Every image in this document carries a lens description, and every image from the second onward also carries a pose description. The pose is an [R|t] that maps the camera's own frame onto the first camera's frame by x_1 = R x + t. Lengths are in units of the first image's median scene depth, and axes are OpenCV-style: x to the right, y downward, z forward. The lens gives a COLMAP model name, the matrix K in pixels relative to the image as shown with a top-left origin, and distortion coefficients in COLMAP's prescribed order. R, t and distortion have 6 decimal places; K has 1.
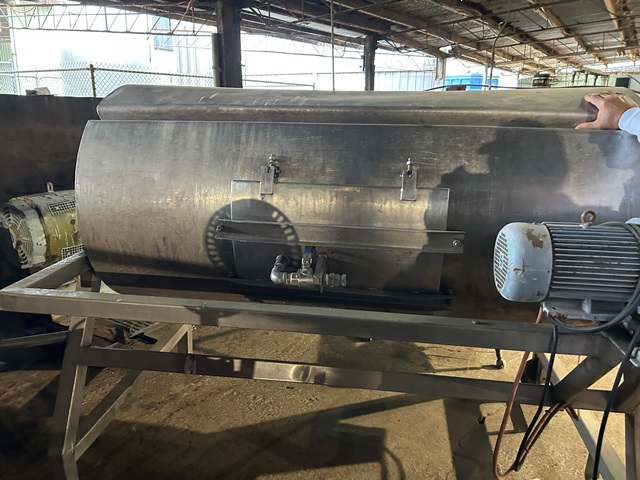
lens RADIAL K [[478.9, 0, 313.8], [0, 478.9, 245.4], [0, 0, 1]] dist [0.009941, -0.027934]
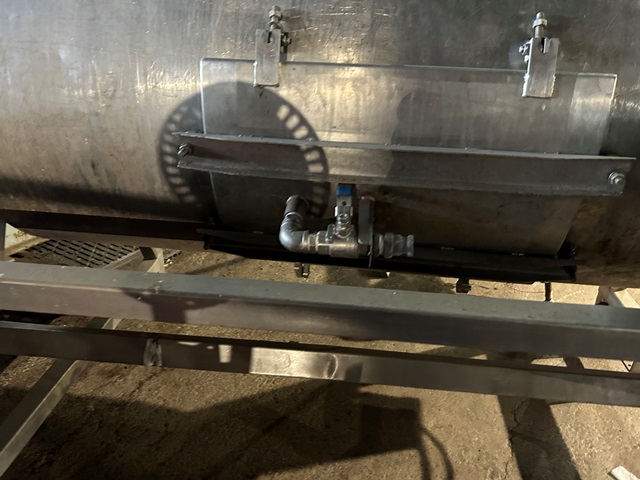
lens RADIAL K [[497.4, 0, 320.0], [0, 497.4, 240.0], [0, 0, 1]] dist [0.000063, -0.002016]
pose [[0.999278, -0.011581, 0.036178, -0.038394], [0.004270, 0.980601, 0.195966, -0.028610], [-0.037746, -0.195670, 0.979943, 0.261194]]
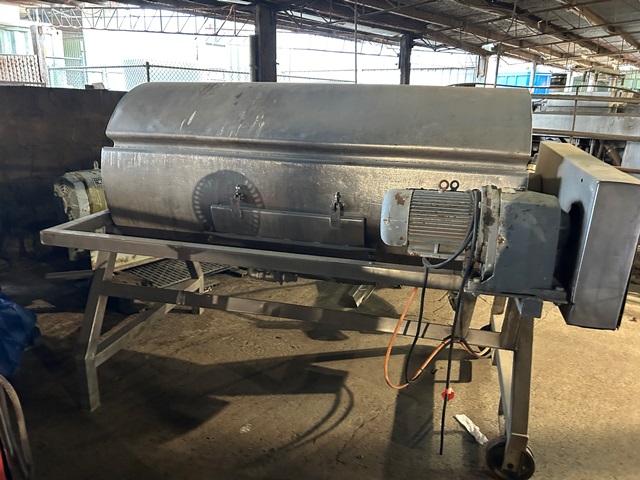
lens RADIAL K [[483.1, 0, 320.0], [0, 483.1, 240.0], [0, 0, 1]] dist [-0.004011, -0.007957]
pose [[0.993941, 0.041076, -0.101953, 0.184725], [-0.041326, 0.999146, -0.000344, 0.056763], [0.101851, 0.004555, 0.994789, -0.203058]]
